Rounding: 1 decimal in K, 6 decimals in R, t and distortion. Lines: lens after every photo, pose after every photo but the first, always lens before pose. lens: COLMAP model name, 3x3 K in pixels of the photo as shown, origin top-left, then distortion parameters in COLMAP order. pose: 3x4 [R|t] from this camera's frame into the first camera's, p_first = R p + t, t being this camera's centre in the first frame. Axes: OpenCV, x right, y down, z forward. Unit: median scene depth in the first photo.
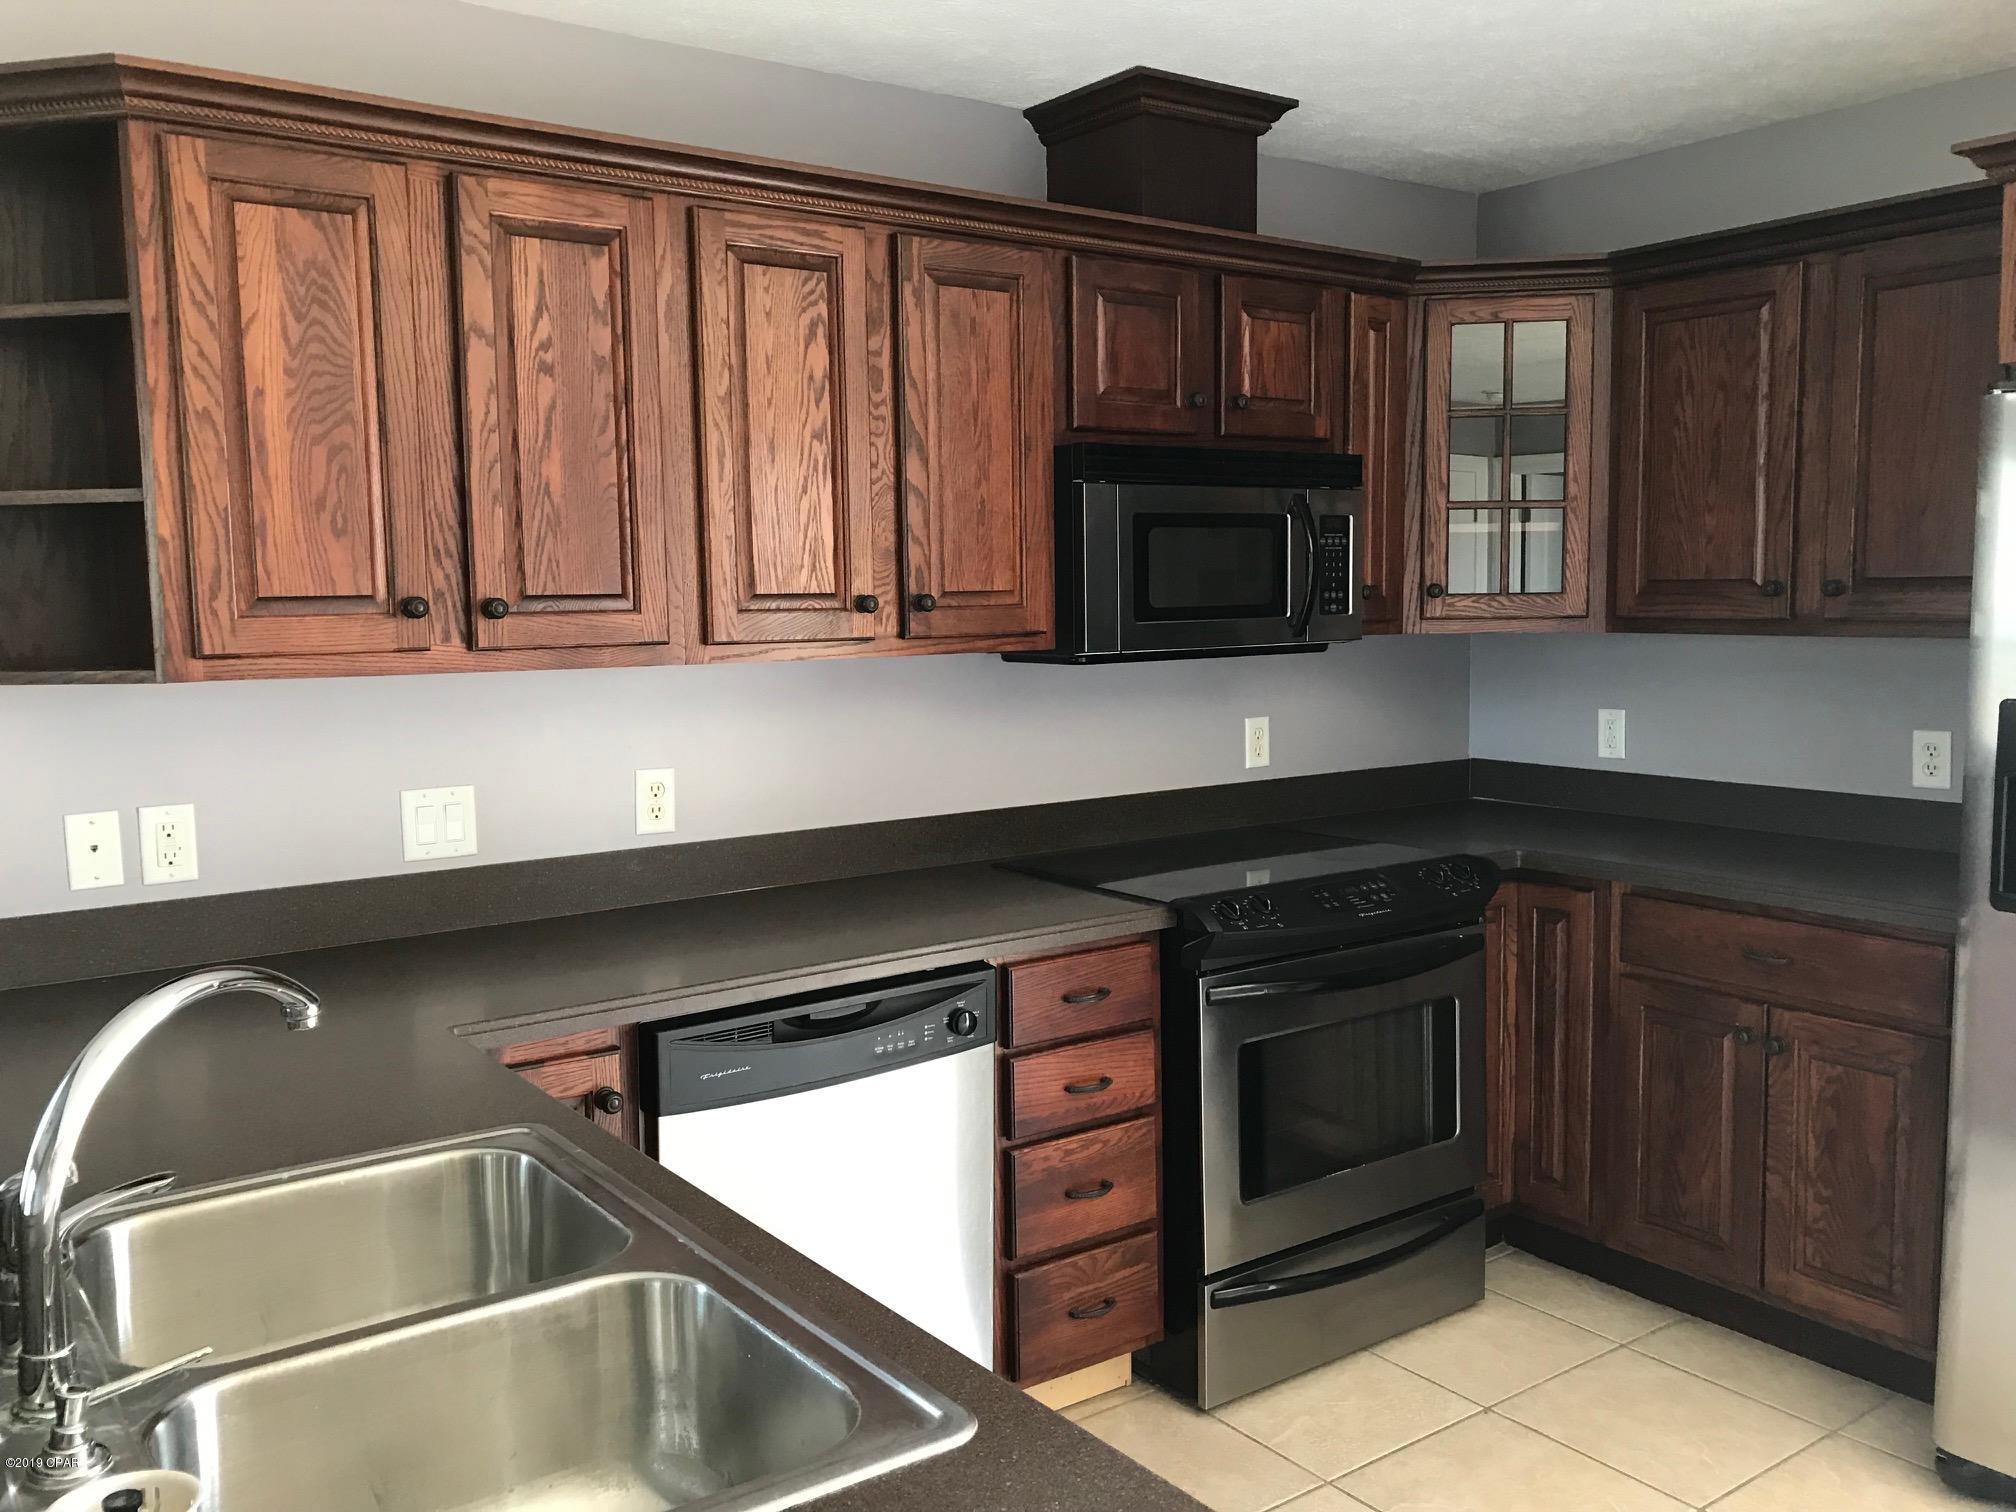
lens RADIAL K [[1678.7, 0, 1001.0], [0, 1678.7, 775.1], [0, 0, 1]] dist [0.036677, -0.023918]
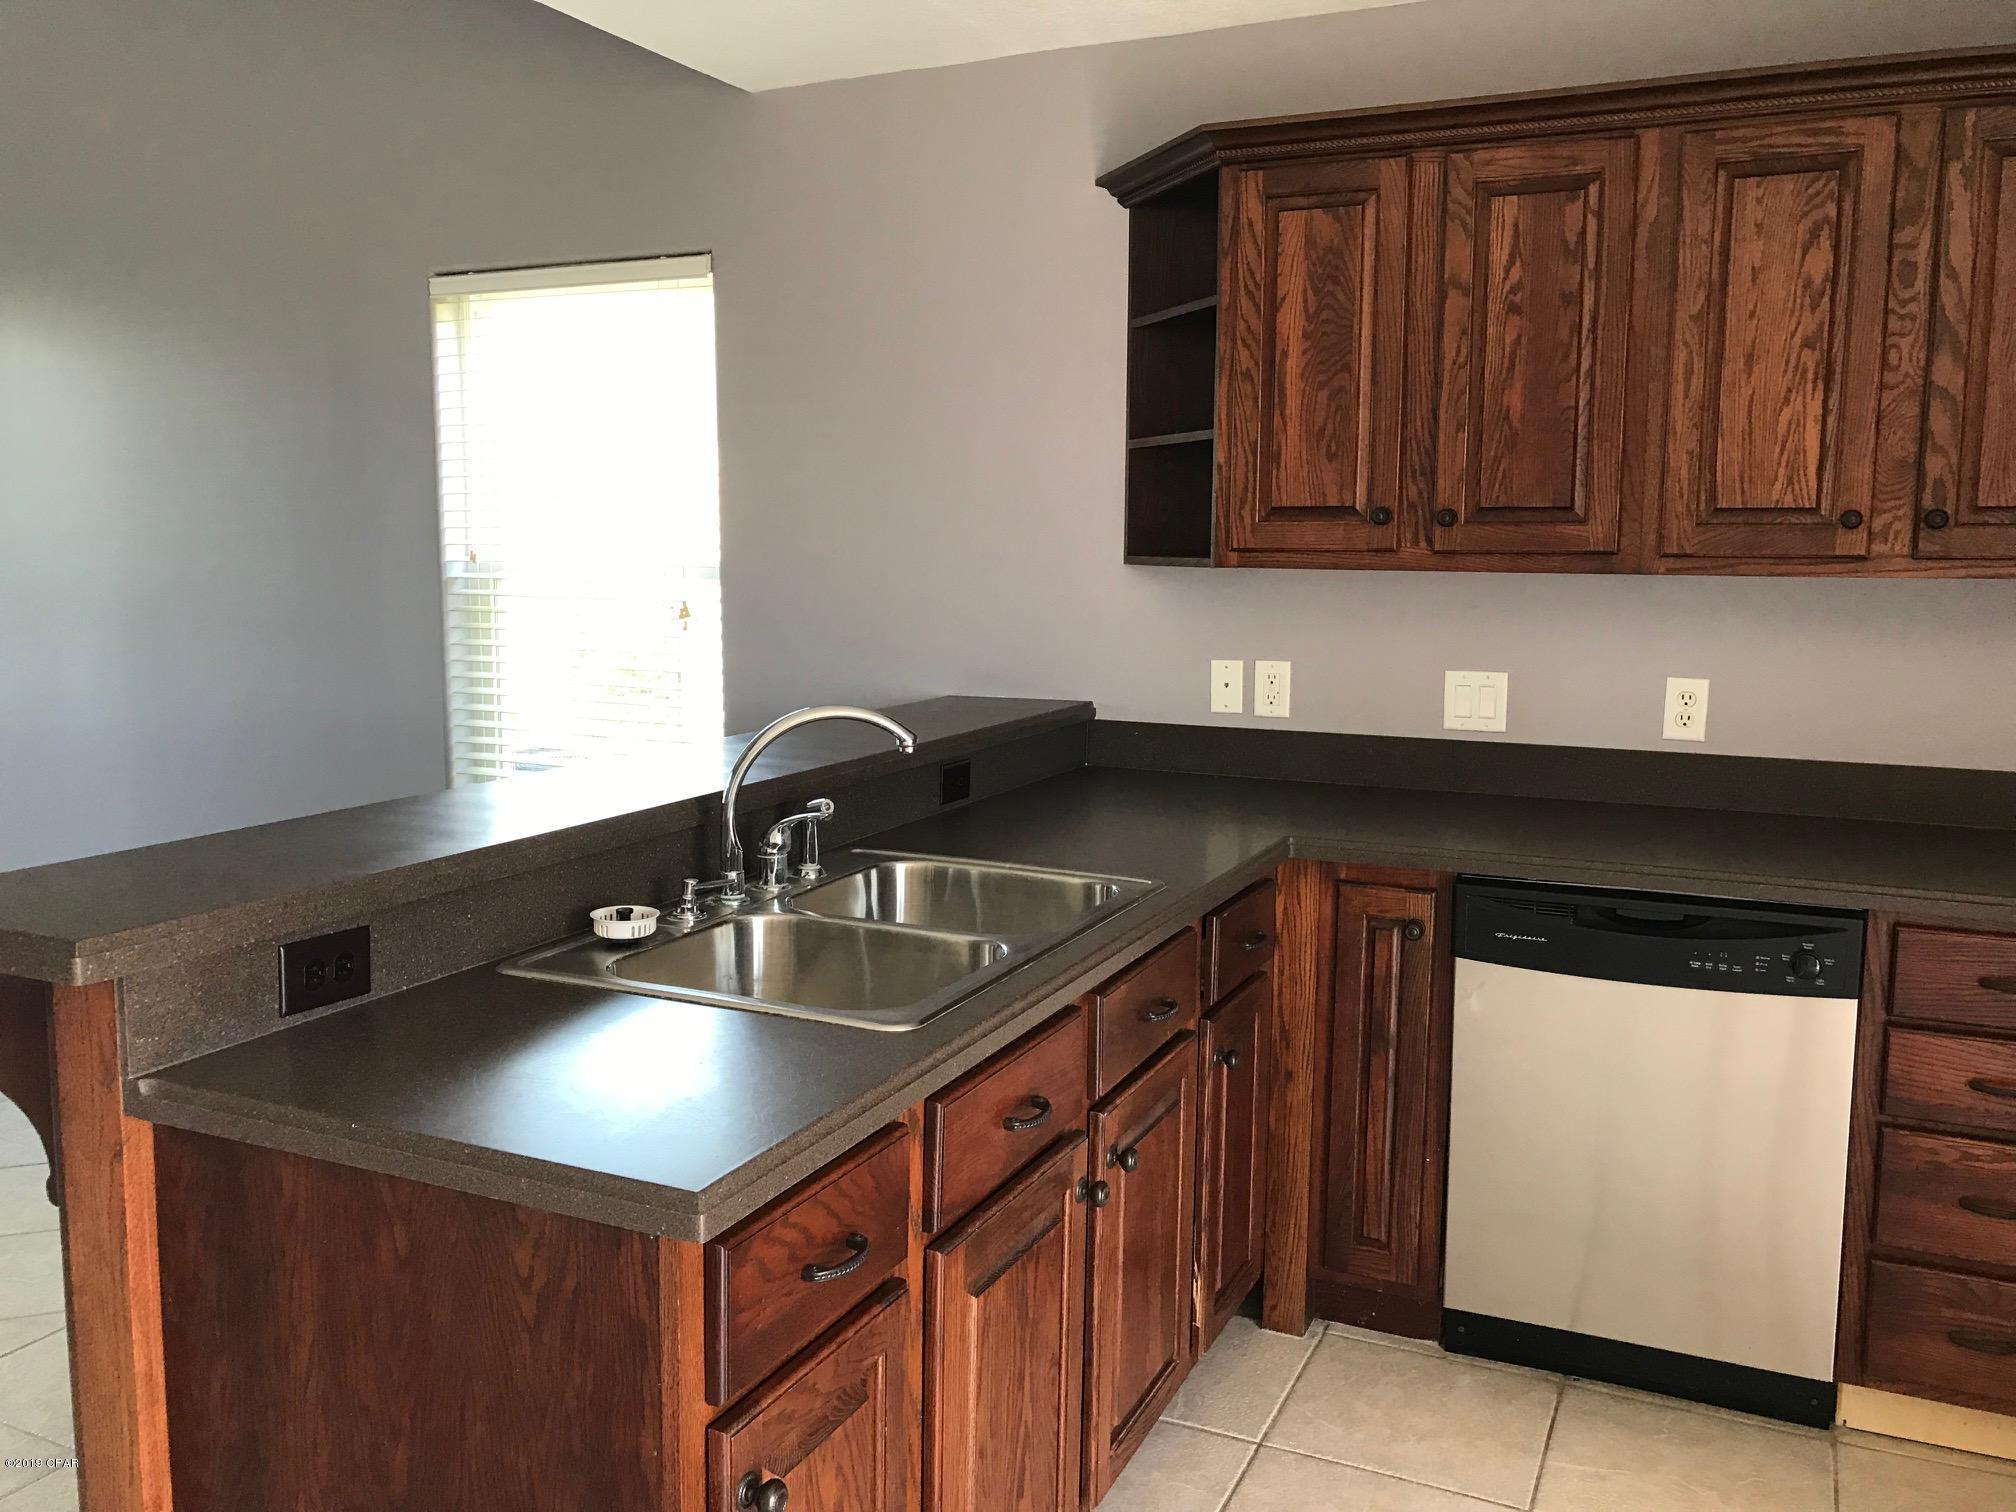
lens RADIAL K [[1678.7, 0, 993.9], [0, 1678.7, 749.0], [0, 0, 1]] dist [0.036677, -0.023918]
pose [[0.498727, 0.134482, -0.856263, 0.569146], [-0.103234, 0.990074, 0.095370, -0.017494], [0.860589, 0.040832, 0.507660, 0.124551]]
